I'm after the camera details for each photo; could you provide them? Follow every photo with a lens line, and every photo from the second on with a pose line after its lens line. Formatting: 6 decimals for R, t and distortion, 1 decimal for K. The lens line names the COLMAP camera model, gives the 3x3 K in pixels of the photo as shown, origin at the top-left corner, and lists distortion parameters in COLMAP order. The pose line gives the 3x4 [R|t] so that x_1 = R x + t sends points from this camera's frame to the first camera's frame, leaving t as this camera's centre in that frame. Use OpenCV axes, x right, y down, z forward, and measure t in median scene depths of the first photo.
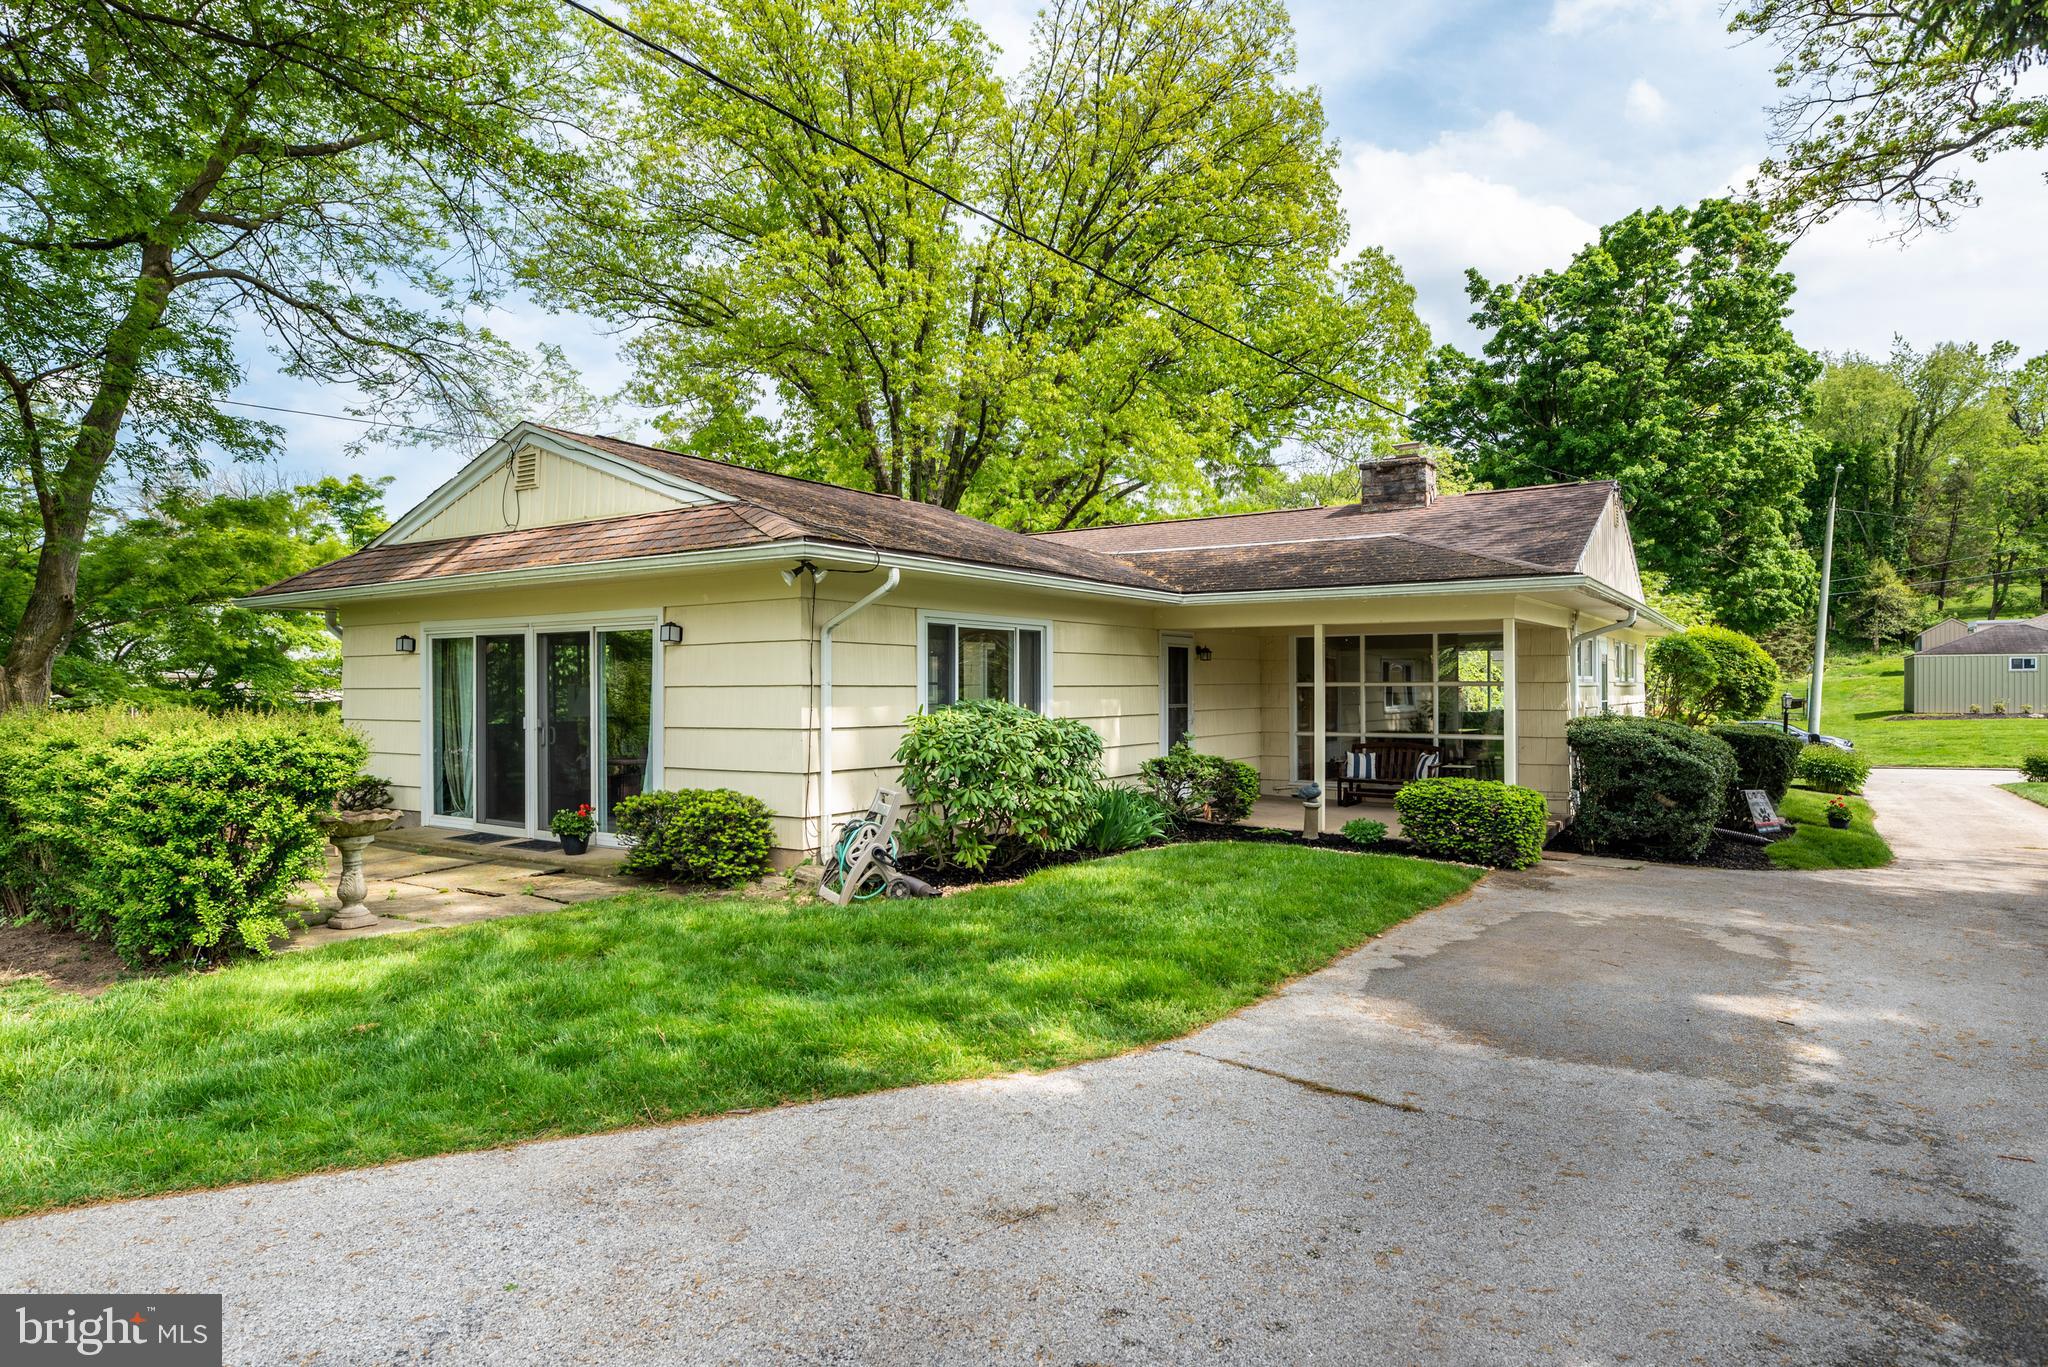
lens RADIAL K [[1187.4, 0, 1017.5], [0, 1187.4, 691.2], [0, 0, 1]] dist [0.013457, -0.006614]
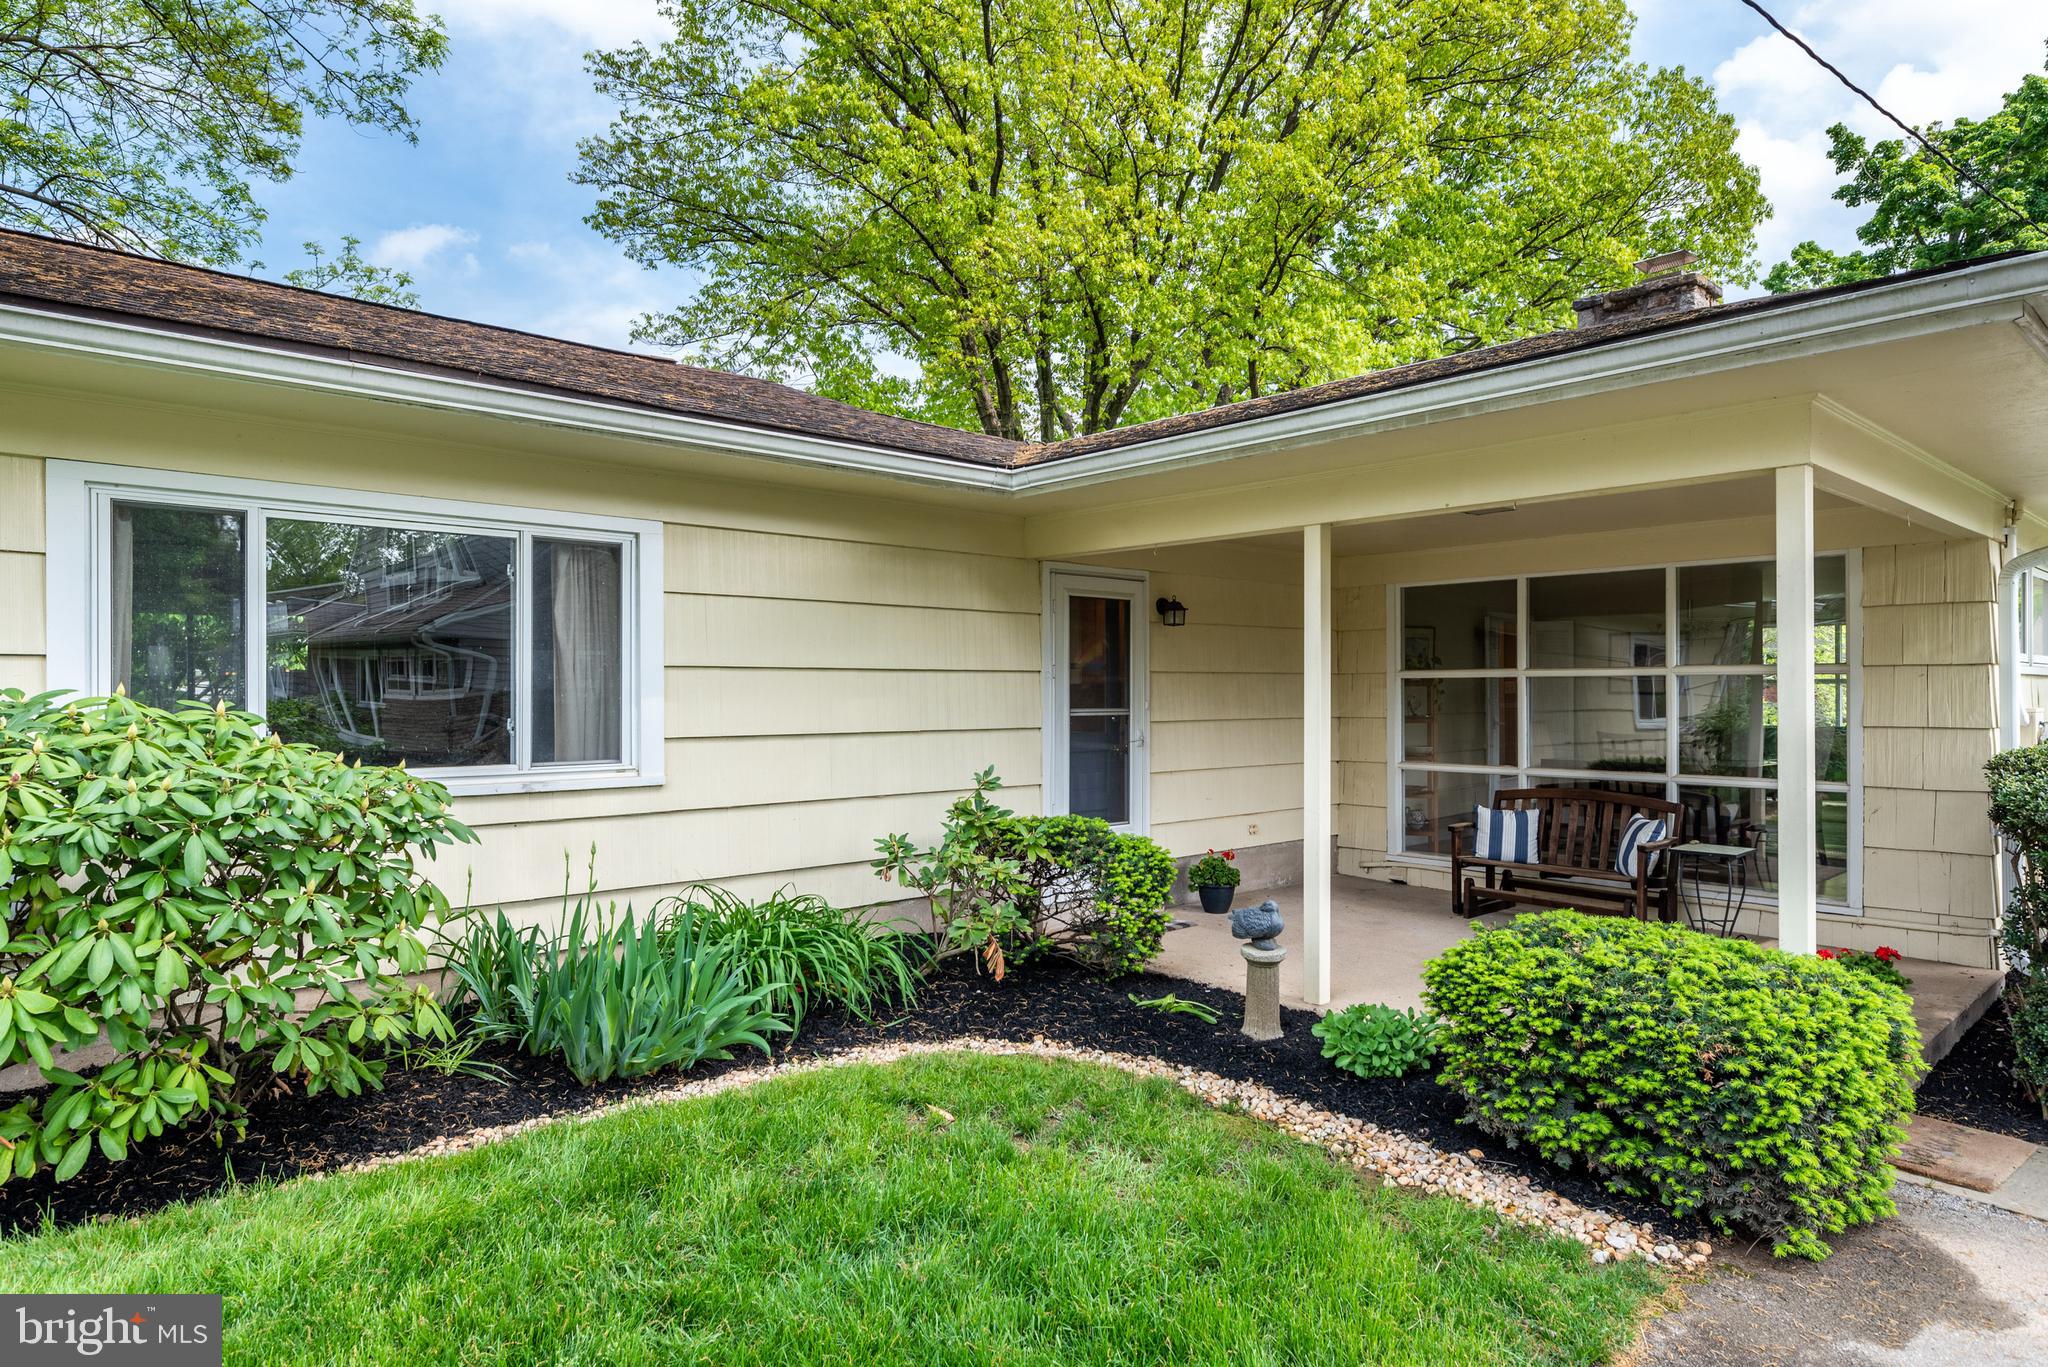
lens RADIAL K [[1187.4, 0, 1032.6], [0, 1187.4, 680.7], [0, 0, 1]] dist [0.013457, -0.006614]
pose [[0.969960, -0.000924, -0.243262, 0.079436], [-0.002743, 0.999888, -0.014735, 0.002149], [0.243248, 0.014960, 0.969849, 0.171107]]
